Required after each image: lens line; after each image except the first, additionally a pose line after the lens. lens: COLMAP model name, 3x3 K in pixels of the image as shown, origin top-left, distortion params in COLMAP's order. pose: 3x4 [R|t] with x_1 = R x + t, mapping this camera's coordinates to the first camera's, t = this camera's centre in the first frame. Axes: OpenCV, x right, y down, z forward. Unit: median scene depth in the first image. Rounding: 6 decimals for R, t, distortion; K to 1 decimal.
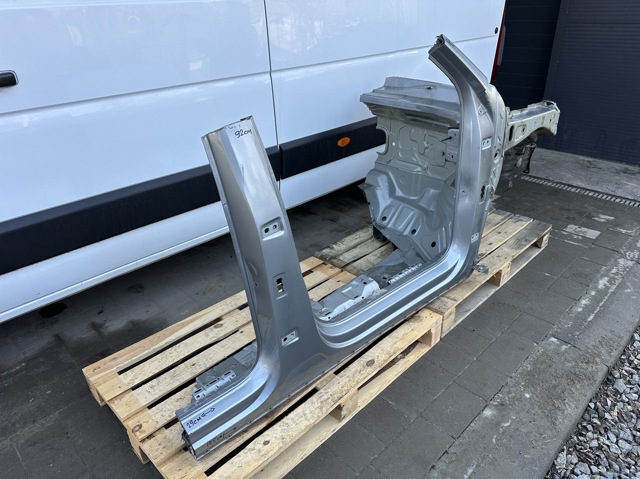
lens RADIAL K [[449.2, 0, 322.0], [0, 449.2, 243.5], [0, 0, 1]] dist [0.045825, -0.057364]
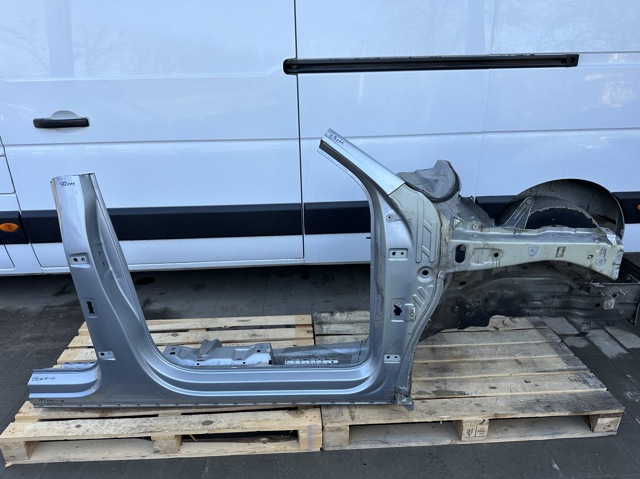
lens RADIAL K [[449.2, 0, 321.5], [0, 449.2, 240.1], [0, 0, 1]] dist [0.045825, -0.057364]
pose [[0.746960, 0.271116, -0.607080, 0.649520], [-0.322274, 0.946287, 0.026072, -0.190213], [0.581540, 0.176172, 0.794213, 0.206795]]
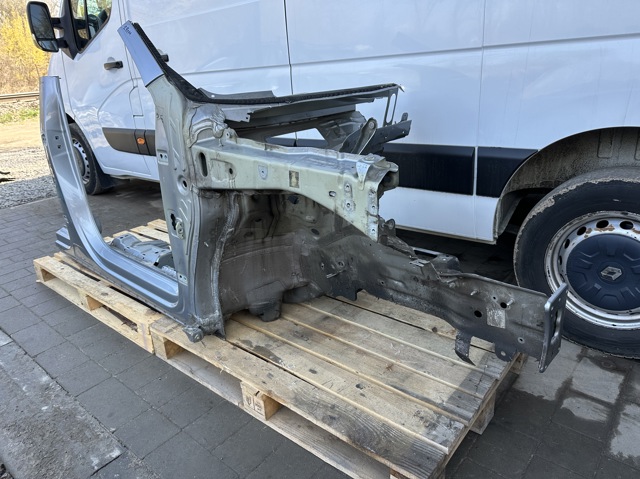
lens RADIAL K [[449.2, 0, 322.0], [0, 449.2, 244.3], [0, 0, 1]] dist [0.045825, -0.057364]
pose [[0.091402, 0.389659, -0.916412, 0.990517], [-0.408899, 0.853790, 0.322249, -0.390363], [0.907991, 0.345266, 0.237369, 0.953834]]
